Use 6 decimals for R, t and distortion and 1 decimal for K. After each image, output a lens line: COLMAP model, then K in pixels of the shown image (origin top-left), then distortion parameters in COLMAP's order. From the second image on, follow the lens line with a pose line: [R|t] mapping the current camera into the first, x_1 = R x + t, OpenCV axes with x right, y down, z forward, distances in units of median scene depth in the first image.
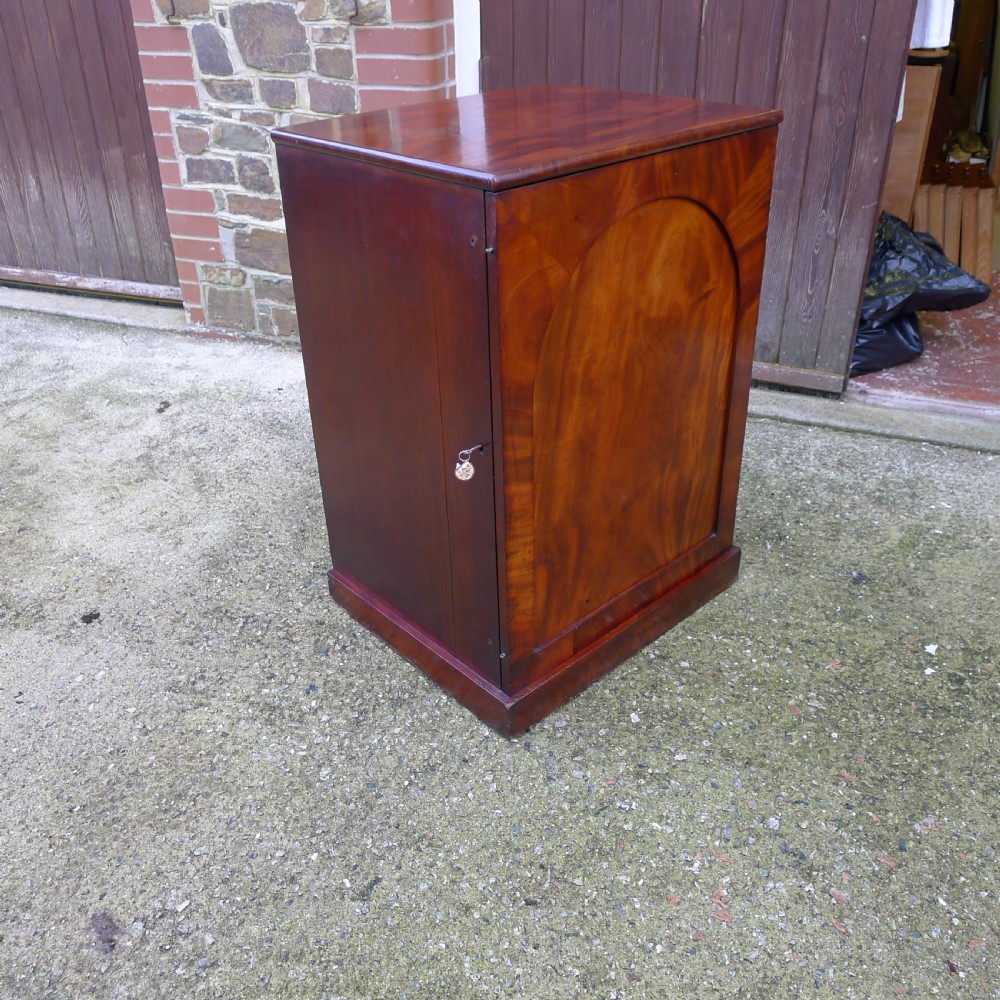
lens RADIAL K [[946.4, 0, 496.8], [0, 946.4, 497.0], [0, 0, 1]] dist [-0.045151, 0.000000]
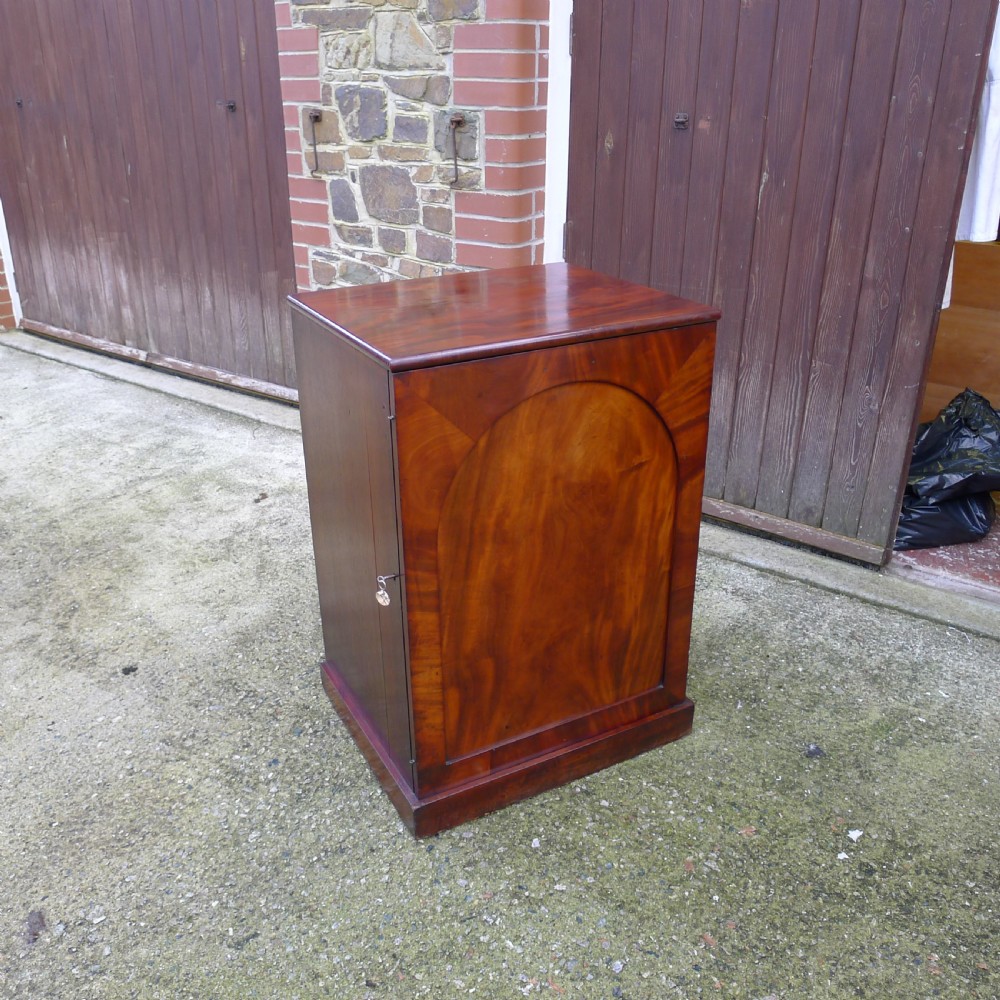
lens RADIAL K [[946.4, 0, 489.3], [0, 946.4, 506.7], [0, 0, 1]] dist [-0.045151, 0.000000]
pose [[0.967469, 0.120653, -0.222365, 0.264812], [-0.142278, 0.986266, -0.083887, -0.043550], [0.209189, 0.112796, 0.971348, -0.090798]]
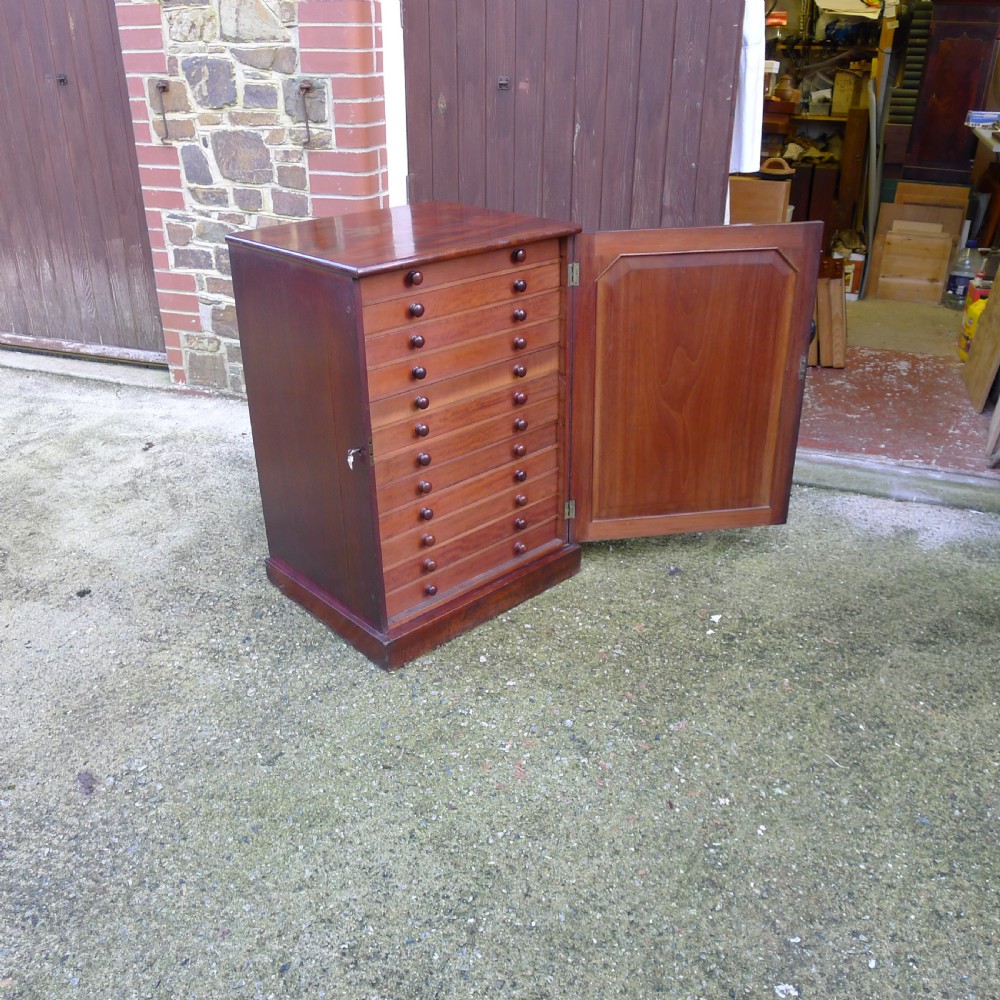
lens RADIAL K [[946.4, 0, 496.7], [0, 946.4, 505.7], [0, 0, 1]] dist [-0.045151, 0.000000]
pose [[0.999912, 0.010019, 0.008729, 0.139699], [-0.009321, 0.997015, -0.076650, 0.108674], [-0.009471, 0.076561, 0.997020, -0.342334]]
